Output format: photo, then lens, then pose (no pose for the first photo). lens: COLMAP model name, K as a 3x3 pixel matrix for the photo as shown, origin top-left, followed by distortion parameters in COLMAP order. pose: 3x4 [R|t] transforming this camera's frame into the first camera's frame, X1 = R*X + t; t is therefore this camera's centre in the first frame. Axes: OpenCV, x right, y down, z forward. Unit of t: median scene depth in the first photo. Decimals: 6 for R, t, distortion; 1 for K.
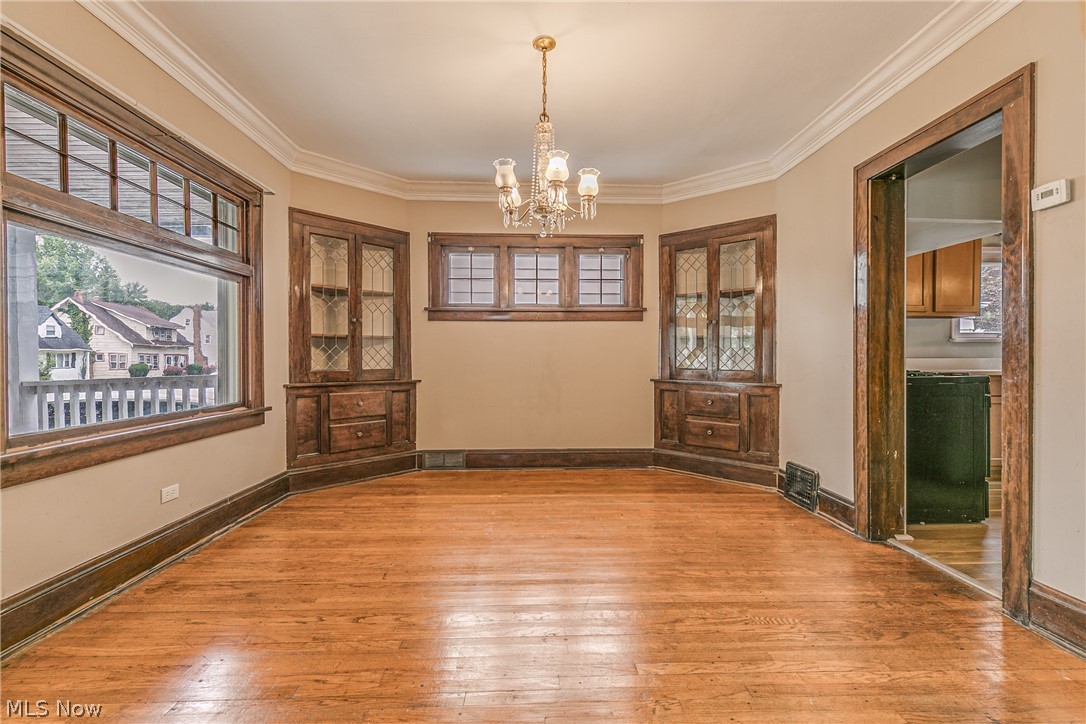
lens RADIAL K [[484.1, 0, 545.9], [0, 484.1, 360.4], [0, 0, 1]] dist [0.004616, -0.000251]
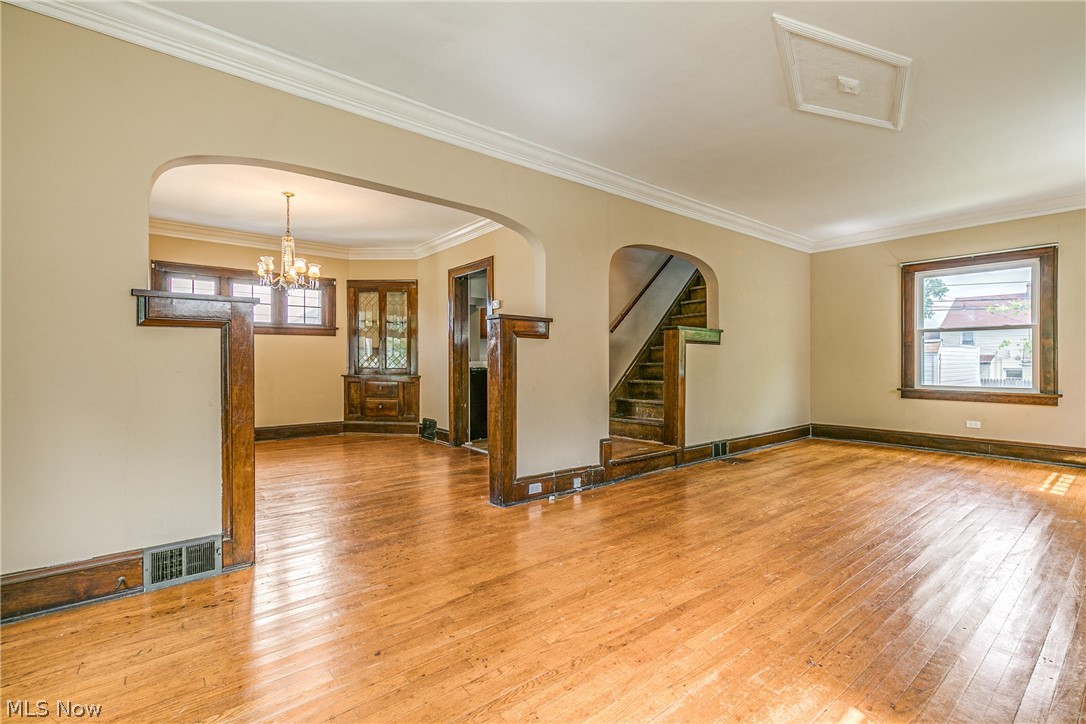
lens RADIAL K [[484.1, 0, 545.9], [0, 484.1, 360.4], [0, 0, 1]] dist [0.004616, -0.000251]
pose [[0.800082, -0.001414, 0.599889, -0.194540], [0.003242, 0.999993, -0.001967, -0.001932], [-0.599882, 0.003518, 0.800081, -0.639546]]
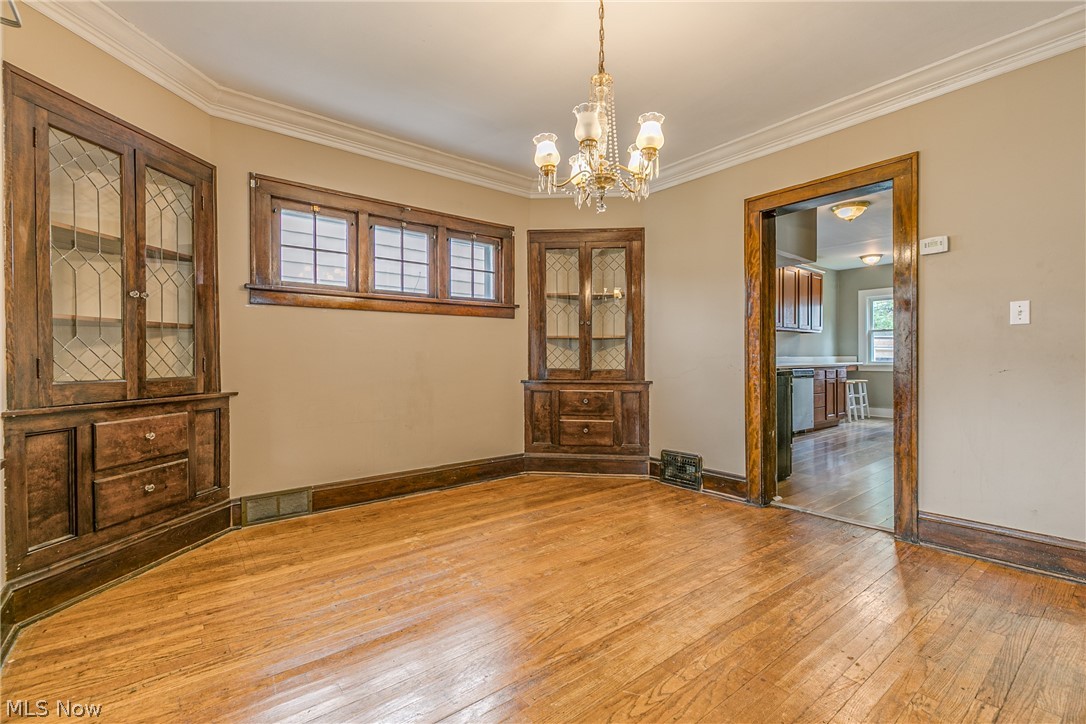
lens RADIAL K [[484.1, 0, 545.9], [0, 484.1, 360.4], [0, 0, 1]] dist [0.004616, -0.000251]
pose [[0.803773, -0.005434, 0.594912, -0.338095], [0.006527, 0.999979, 0.000315, -0.000510], [-0.594901, 0.003630, 0.803791, 0.228307]]
